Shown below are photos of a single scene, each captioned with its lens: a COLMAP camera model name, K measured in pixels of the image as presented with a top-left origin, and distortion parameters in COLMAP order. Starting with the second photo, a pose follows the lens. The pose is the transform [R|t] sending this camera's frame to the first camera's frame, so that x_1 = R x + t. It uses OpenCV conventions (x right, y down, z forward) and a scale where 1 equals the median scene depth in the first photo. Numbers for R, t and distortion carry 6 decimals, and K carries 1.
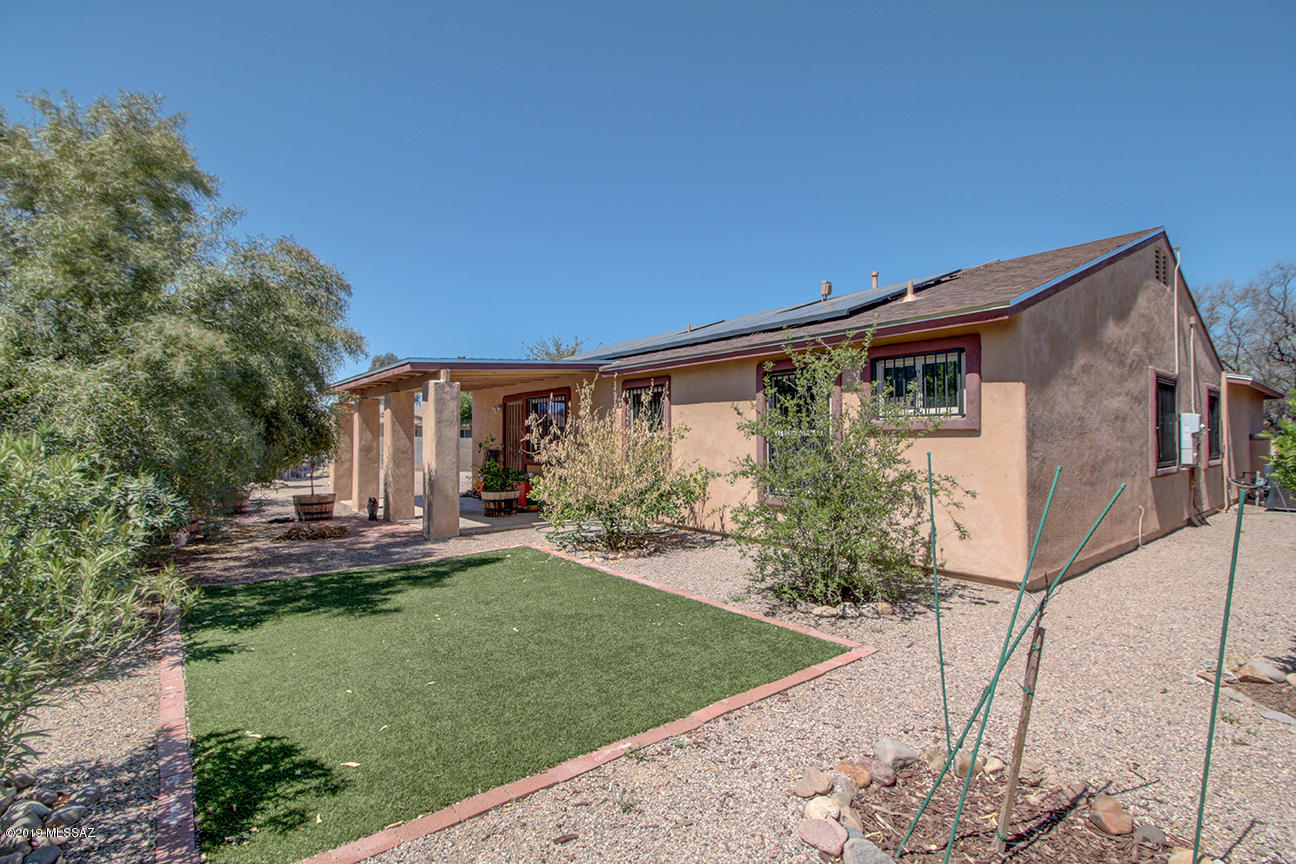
lens RADIAL K [[595.9, 0, 651.2], [0, 595.9, 434.9], [0, 0, 1]] dist [0.020941, -0.007362]
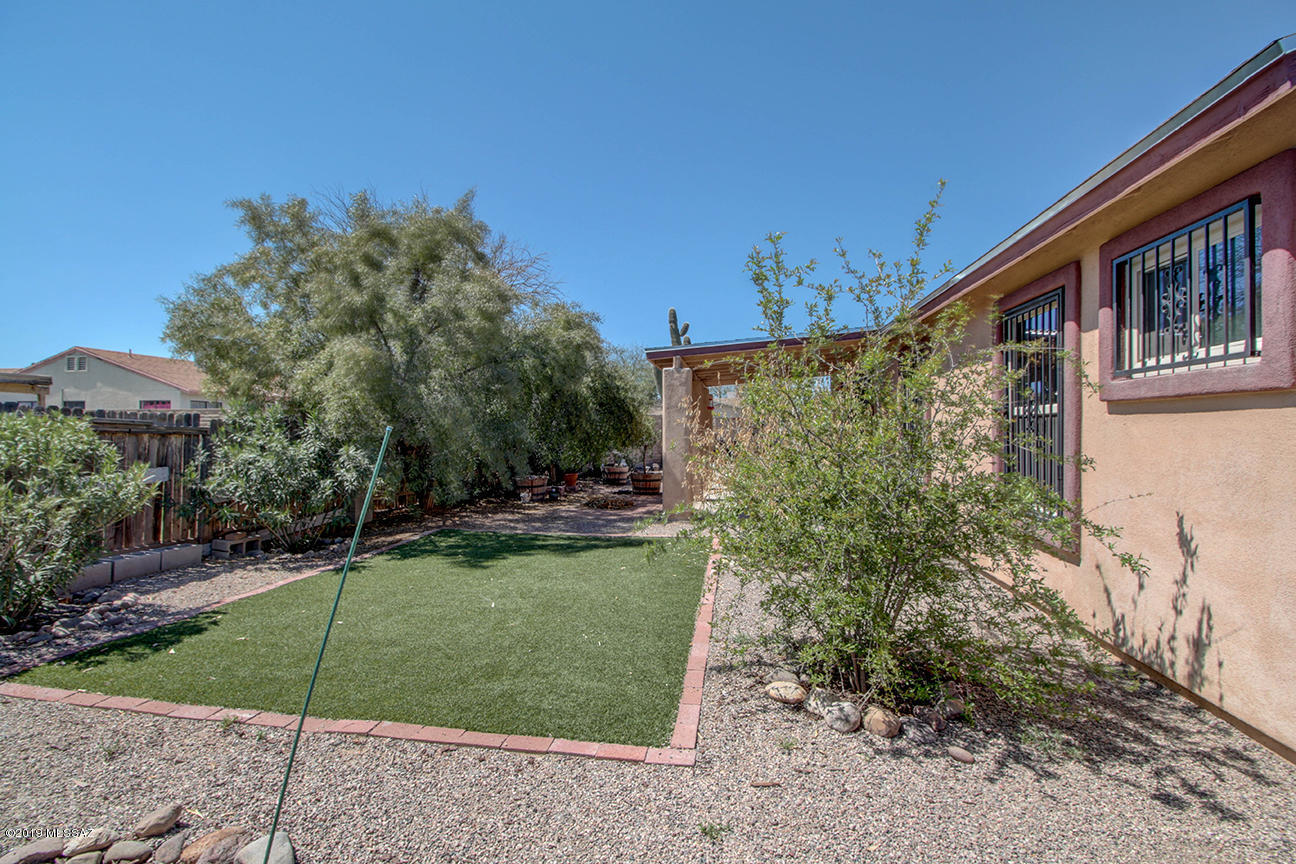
lens RADIAL K [[595.9, 0, 643.4], [0, 595.9, 429.8], [0, 0, 1]] dist [0.020941, -0.007362]
pose [[0.657213, 0.001769, -0.753703, 0.719103], [0.003081, 0.999983, 0.005033, 0.021333], [0.753699, -0.005629, 0.657196, 0.519127]]
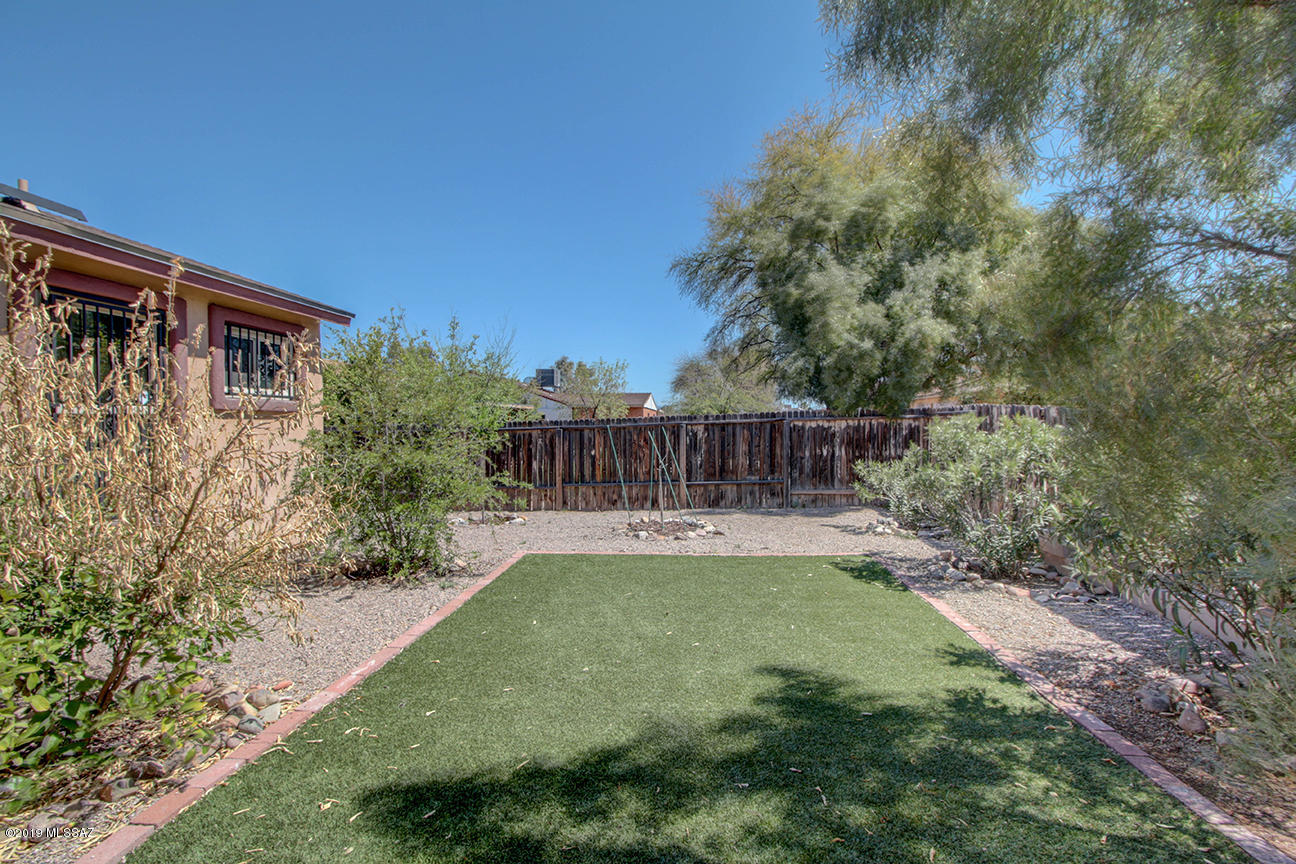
lens RADIAL K [[595.9, 0, 653.1], [0, 595.9, 428.4], [0, 0, 1]] dist [0.020941, -0.007362]
pose [[-0.726068, -0.002467, 0.687618, -0.887125], [0.001905, 0.999983, 0.005600, 0.020283], [-0.687620, 0.005376, -0.726051, 1.741295]]
